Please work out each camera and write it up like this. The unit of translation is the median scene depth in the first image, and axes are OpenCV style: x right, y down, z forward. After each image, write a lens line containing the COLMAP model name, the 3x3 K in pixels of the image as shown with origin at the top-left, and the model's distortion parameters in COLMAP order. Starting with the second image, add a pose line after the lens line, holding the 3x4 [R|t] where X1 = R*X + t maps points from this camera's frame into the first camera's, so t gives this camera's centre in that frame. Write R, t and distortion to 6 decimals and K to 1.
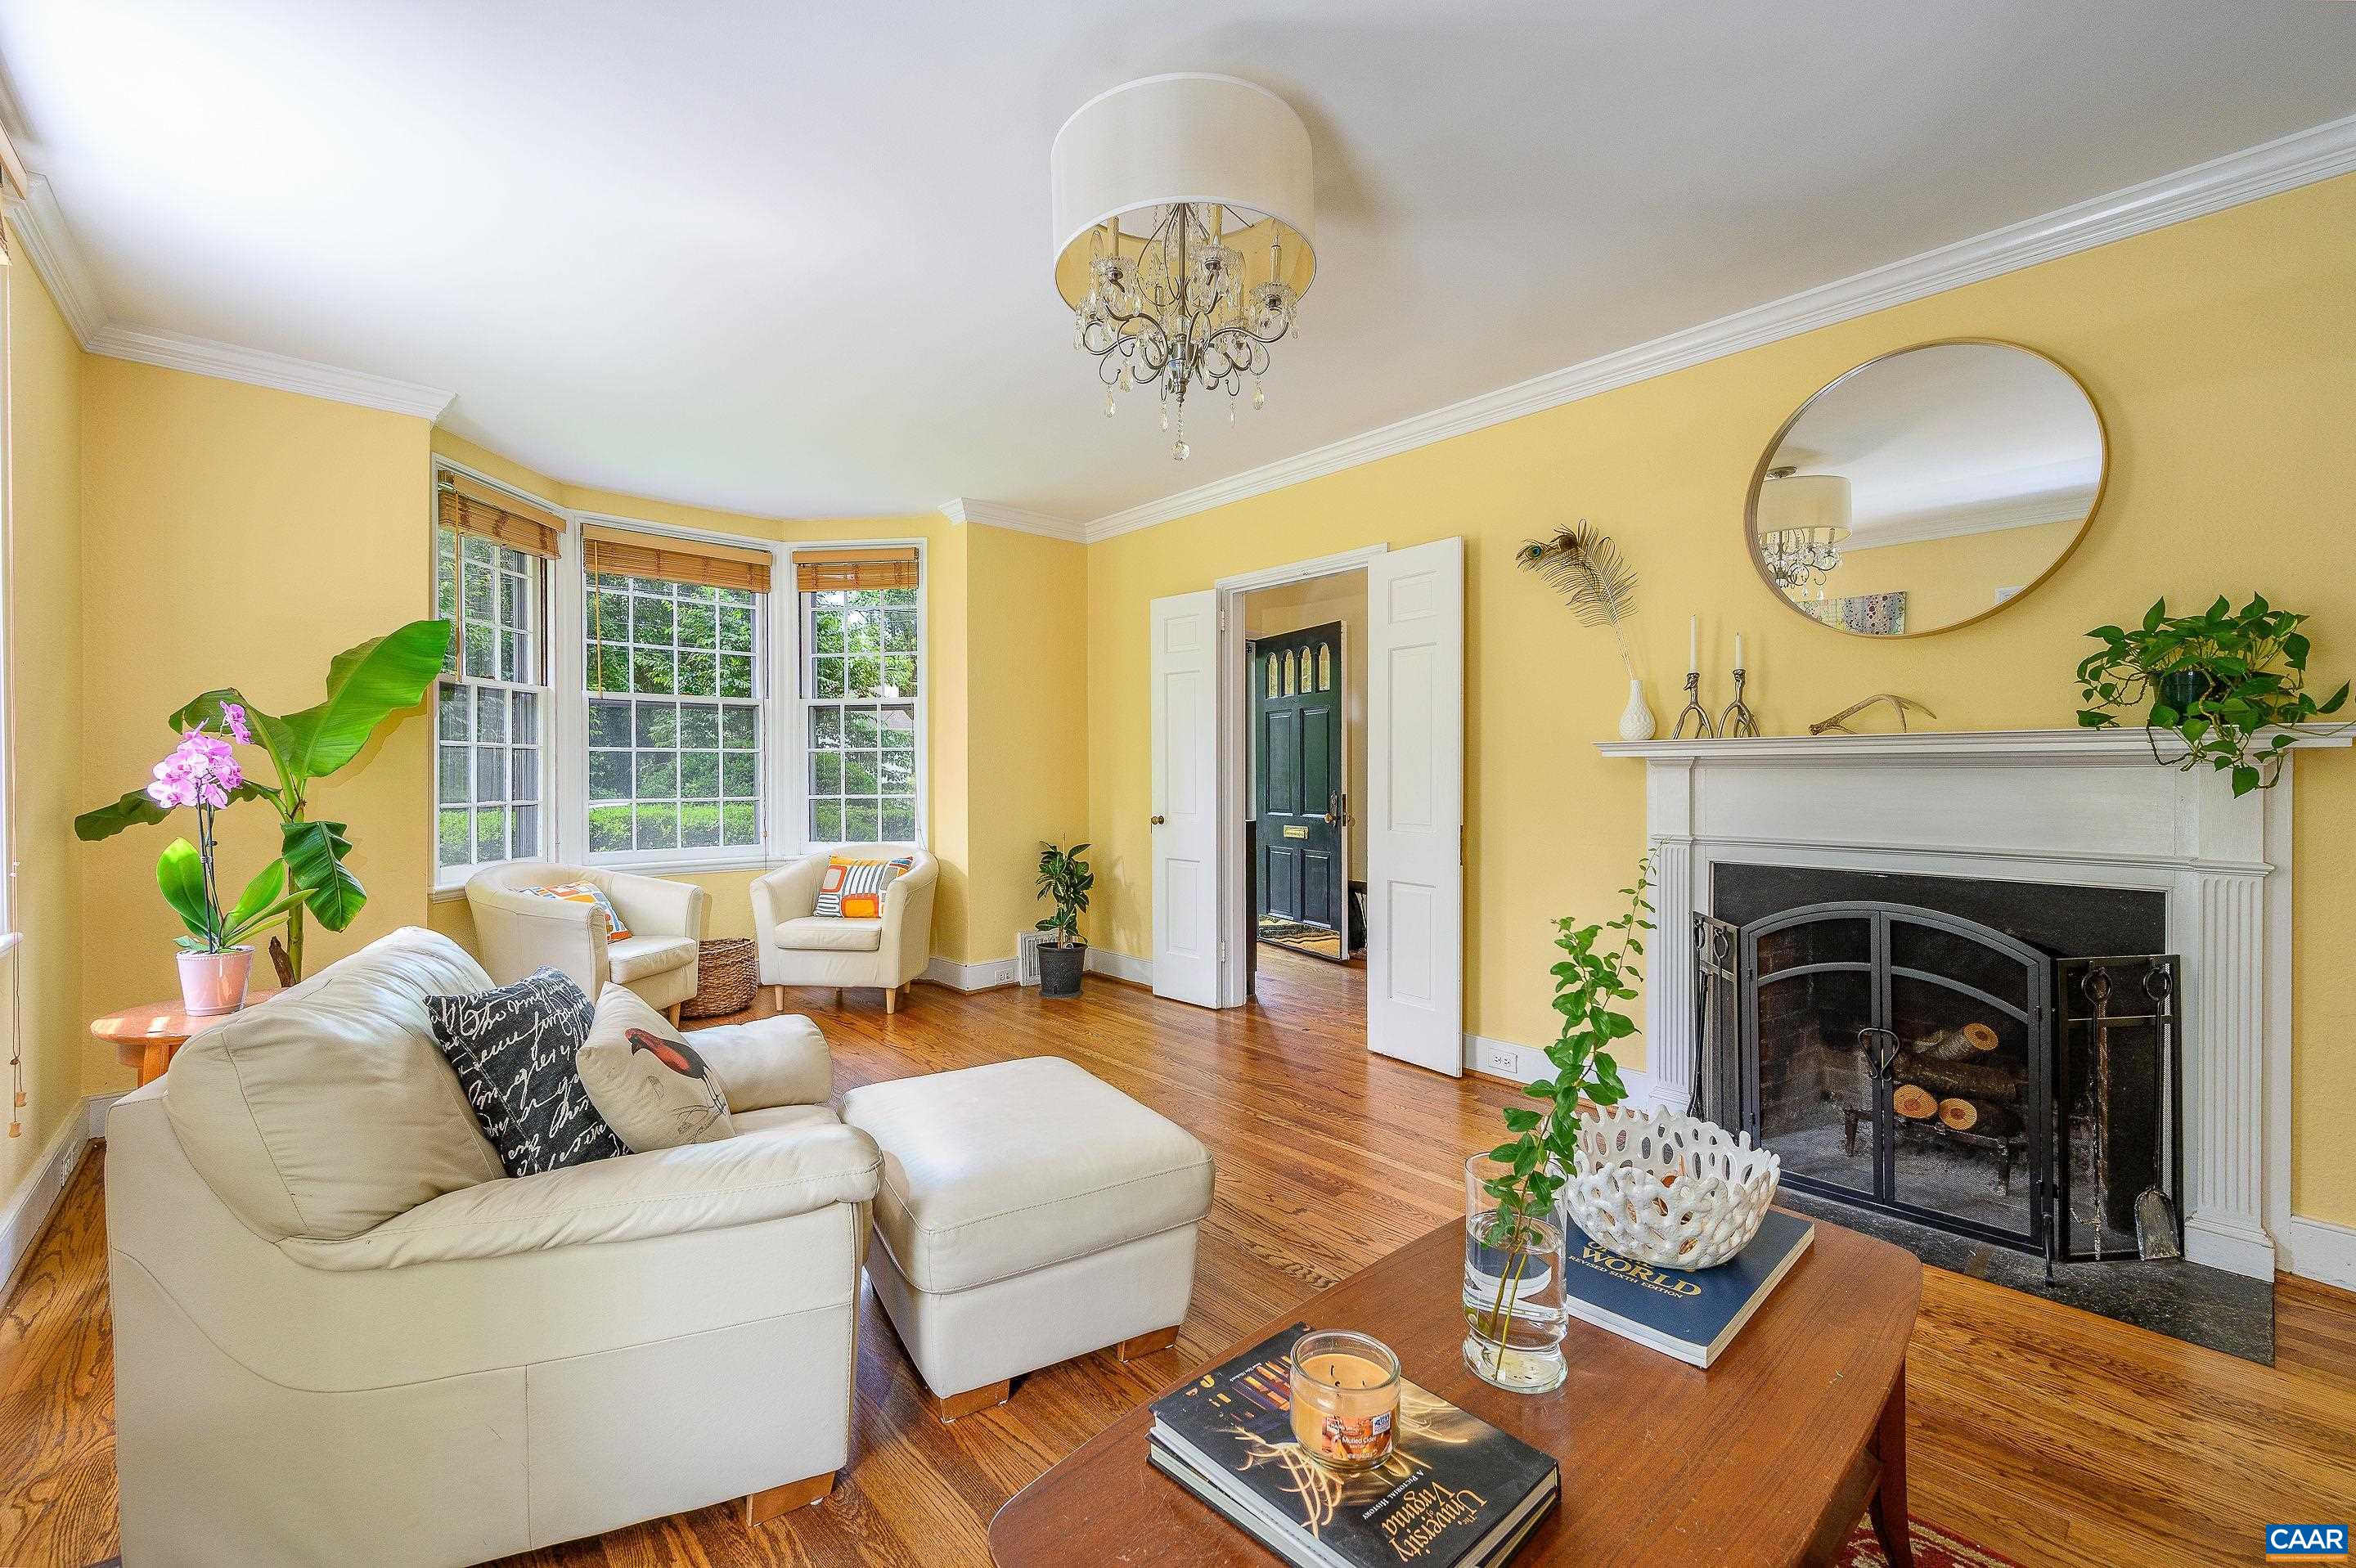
lens RADIAL K [[957.1, 0, 1178.0], [0, 957.1, 784.0], [0, 0, 1]] dist [-0.000906, -0.000089]
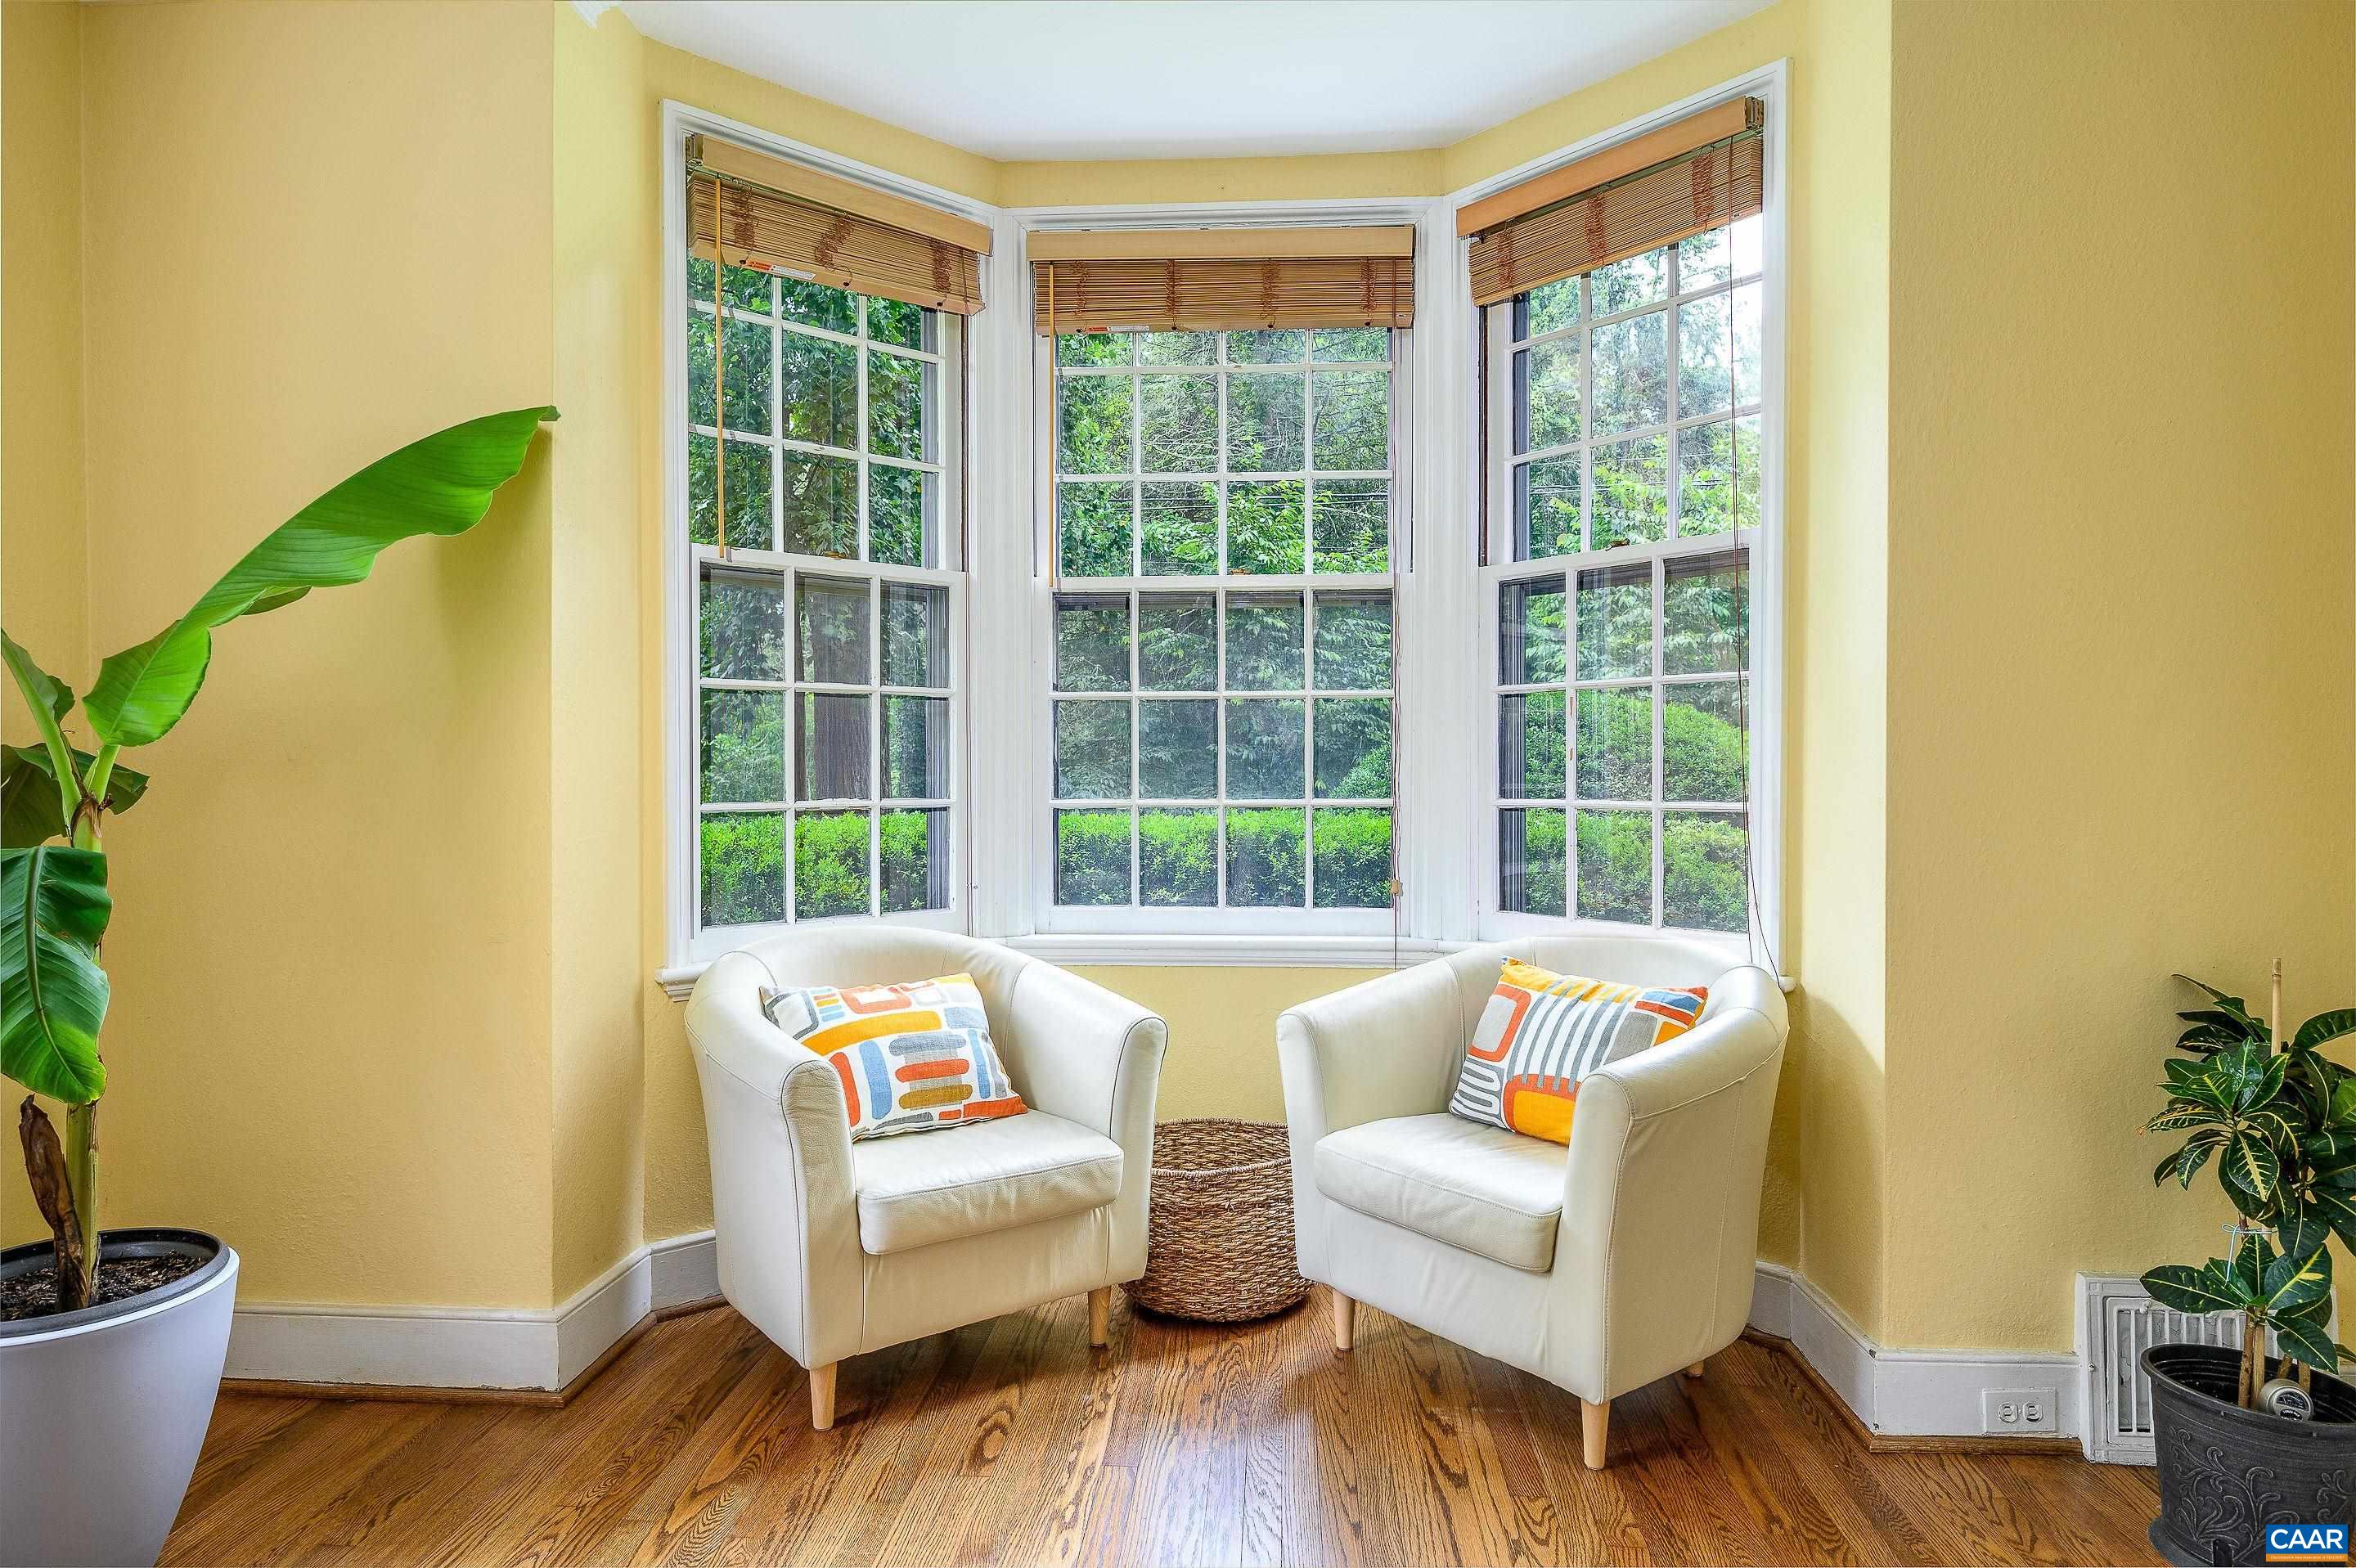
lens RADIAL K [[1391.0, 0, 1178.6], [0, 1391.0, 774.1], [0, 0, 1]] dist [-0.001284, 0.001568]
pose [[0.686327, 0.008388, -0.727245, -0.048013], [-0.008935, 0.999955, 0.003101, 0.000690], [0.727238, 0.004370, 0.686371, 0.521099]]
